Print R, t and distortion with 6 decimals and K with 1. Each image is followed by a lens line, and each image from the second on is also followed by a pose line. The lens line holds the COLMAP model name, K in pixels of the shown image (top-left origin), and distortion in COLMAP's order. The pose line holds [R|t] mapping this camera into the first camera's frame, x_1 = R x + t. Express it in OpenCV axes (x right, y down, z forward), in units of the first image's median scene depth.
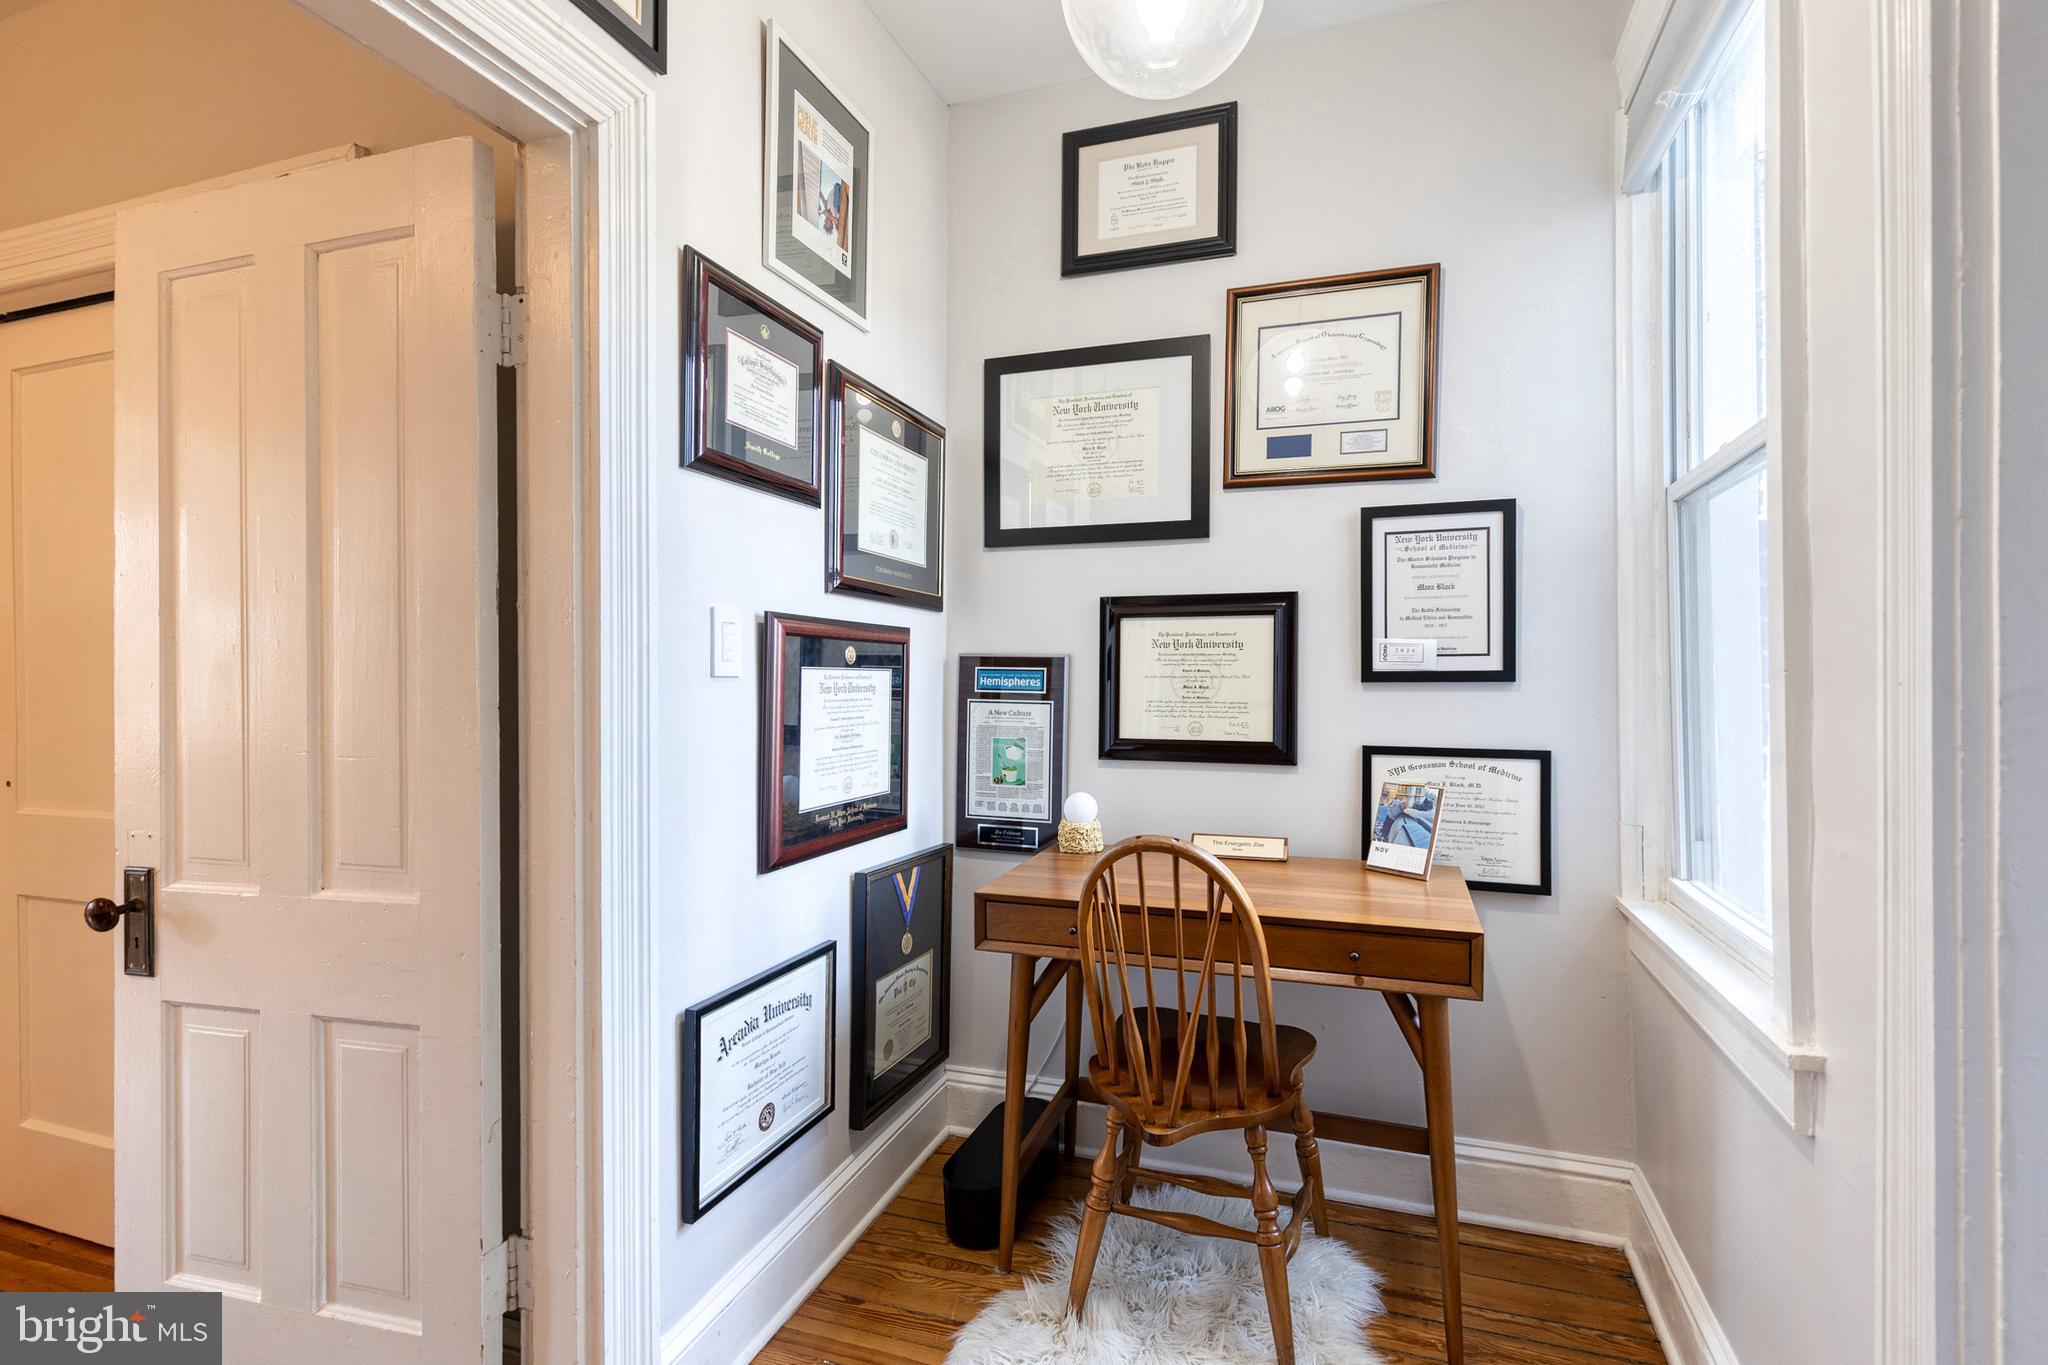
lens RADIAL K [[932.3, 0, 1064.0], [0, 932.3, 687.7], [0, 0, 1]] dist [0.003424, -0.000397]
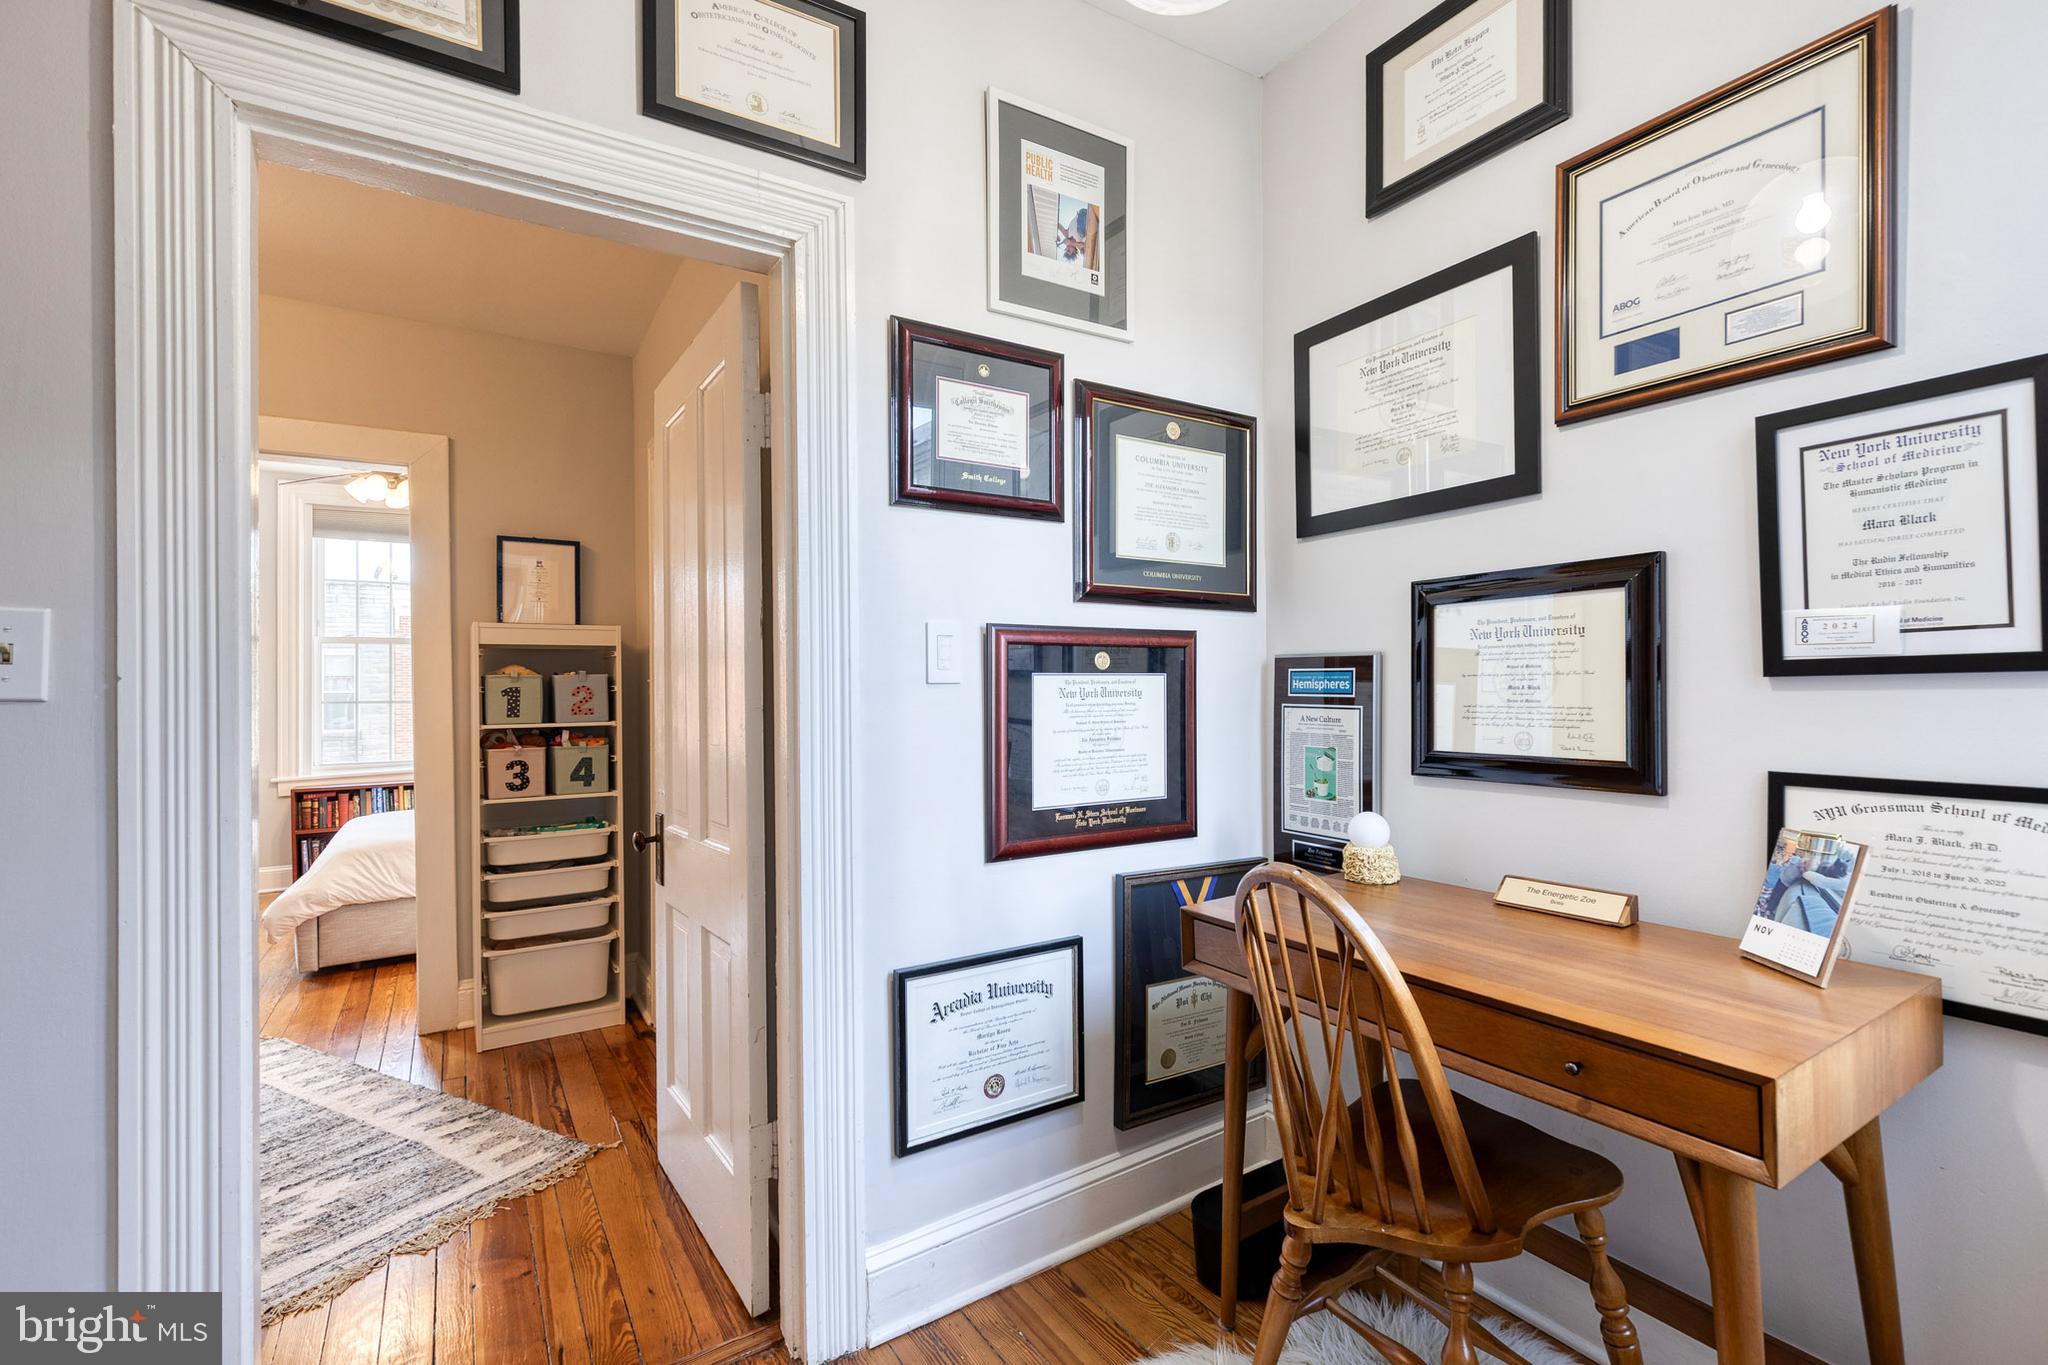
lens RADIAL K [[921.6, 0, 1049.7], [0, 921.6, 686.3], [0, 0, 1]] dist [0.003550, -0.001036]
pose [[0.778557, -0.013984, -0.627418, 0.326852], [0.007988, 0.999892, -0.012373, 0.004931], [0.627523, 0.004621, 0.778585, 0.157435]]
